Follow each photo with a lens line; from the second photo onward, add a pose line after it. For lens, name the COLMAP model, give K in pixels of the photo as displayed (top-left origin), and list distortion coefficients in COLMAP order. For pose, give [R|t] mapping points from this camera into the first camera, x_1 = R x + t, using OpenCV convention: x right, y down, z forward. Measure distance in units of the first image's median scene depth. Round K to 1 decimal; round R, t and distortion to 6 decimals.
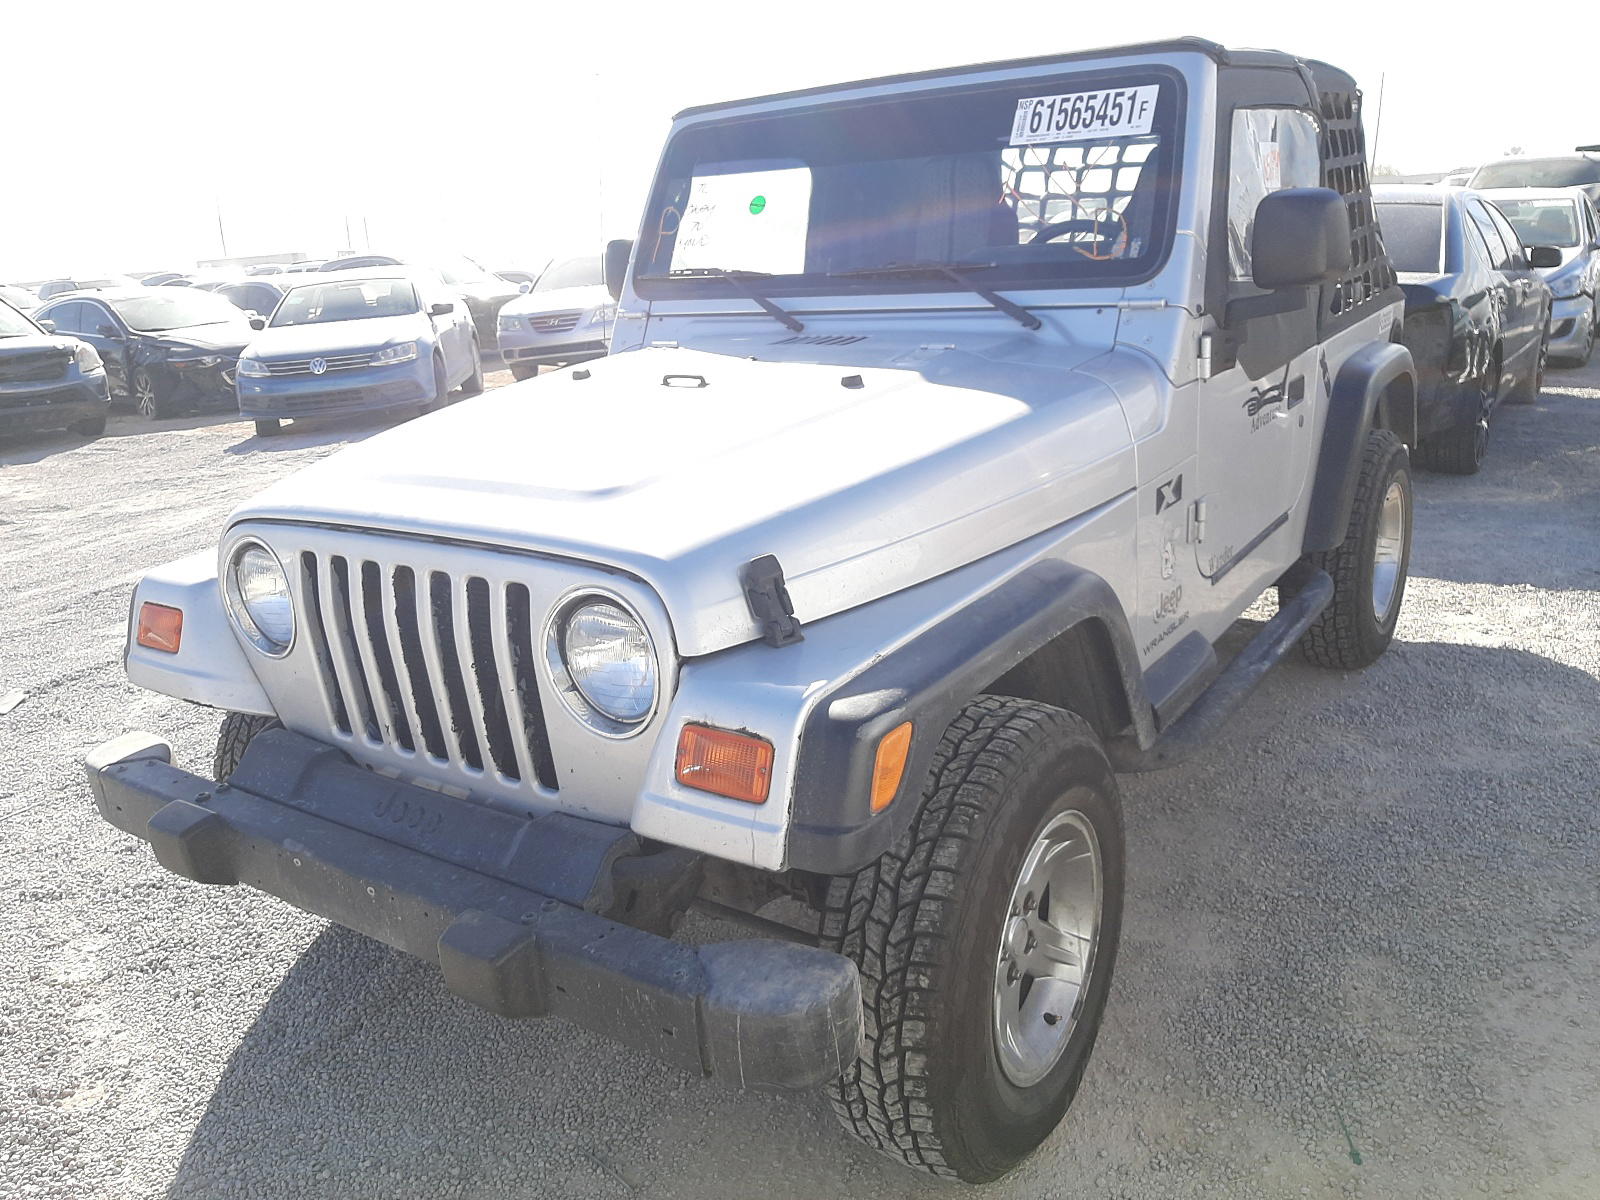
lens RADIAL K [[1215.8, 0, 800.0], [0, 1215.8, 600.0], [0, 0, 1]] dist [-0.000532, -0.000497]
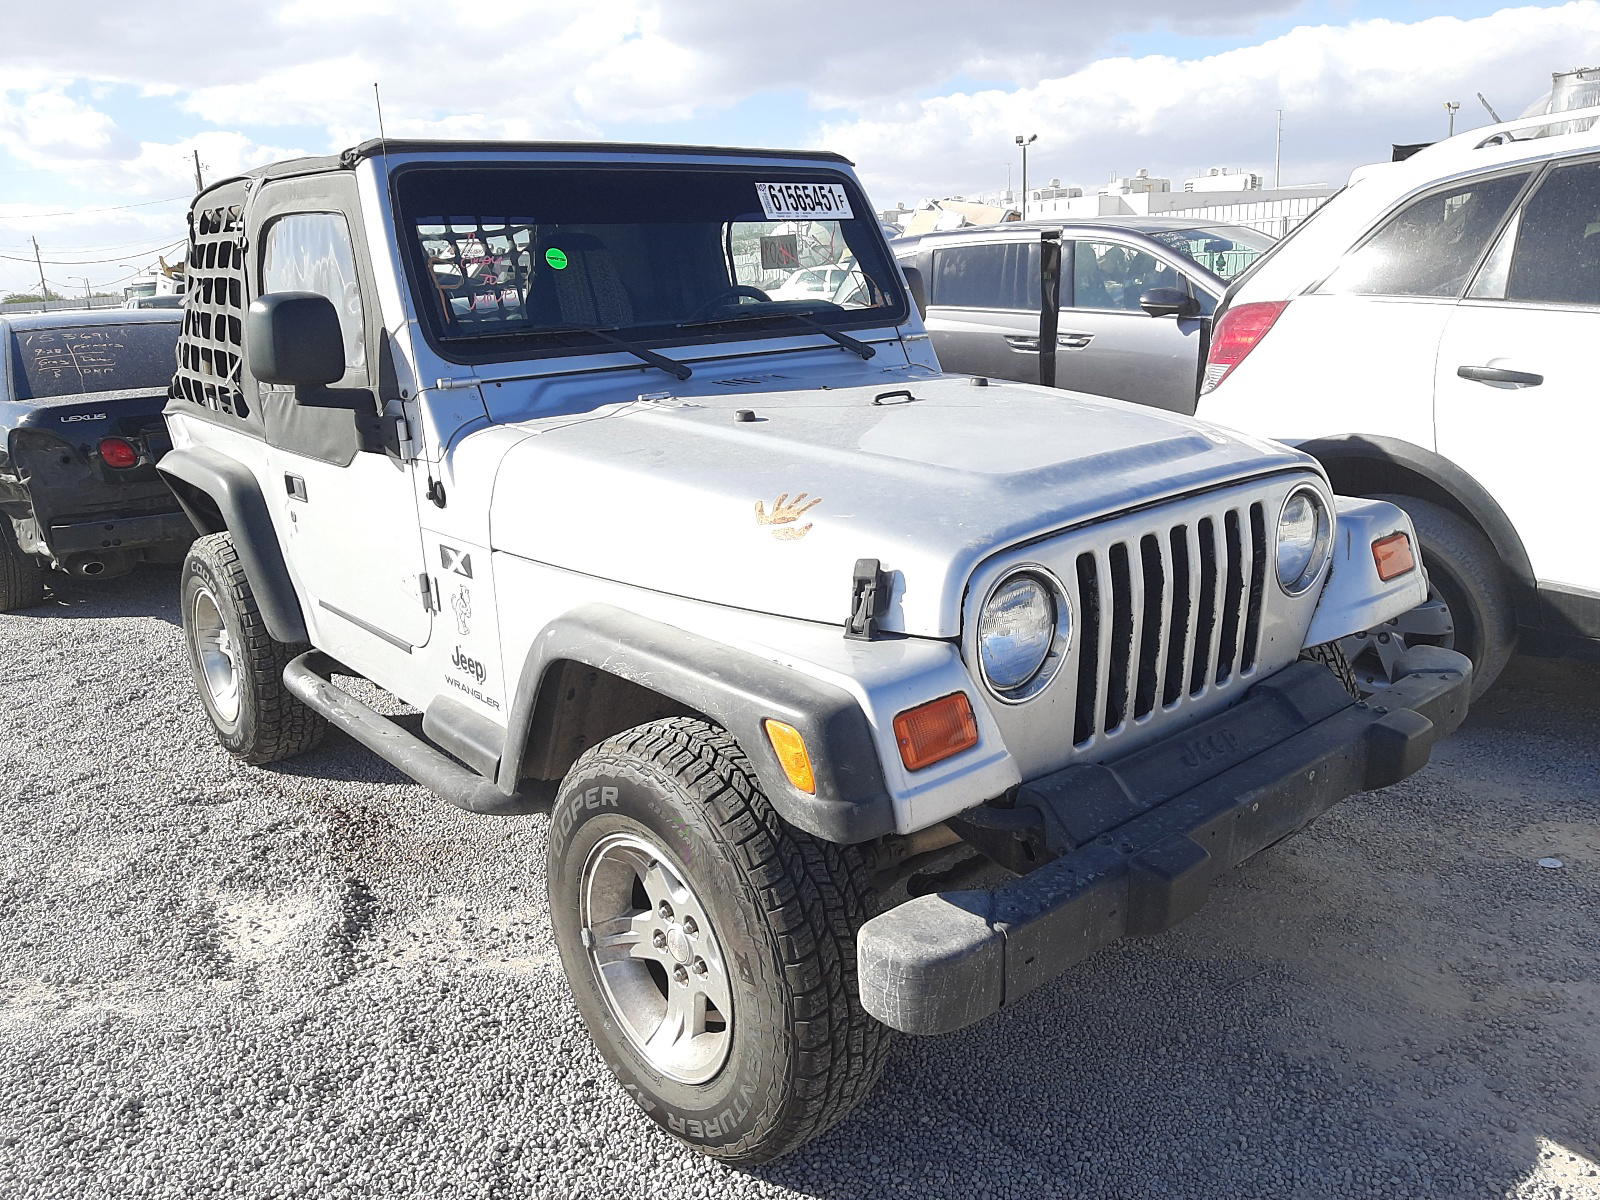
lens RADIAL K [[1192.0, 0, 800.0], [0, 1192.0, 600.0], [0, 0, 1]] dist [0.000074, -0.000152]
pose [[0.286409, -0.207182, 0.935439, -1.114275], [0.310378, 0.943754, 0.113994, -0.150071], [-0.906441, 0.257690, 0.334605, 0.726599]]
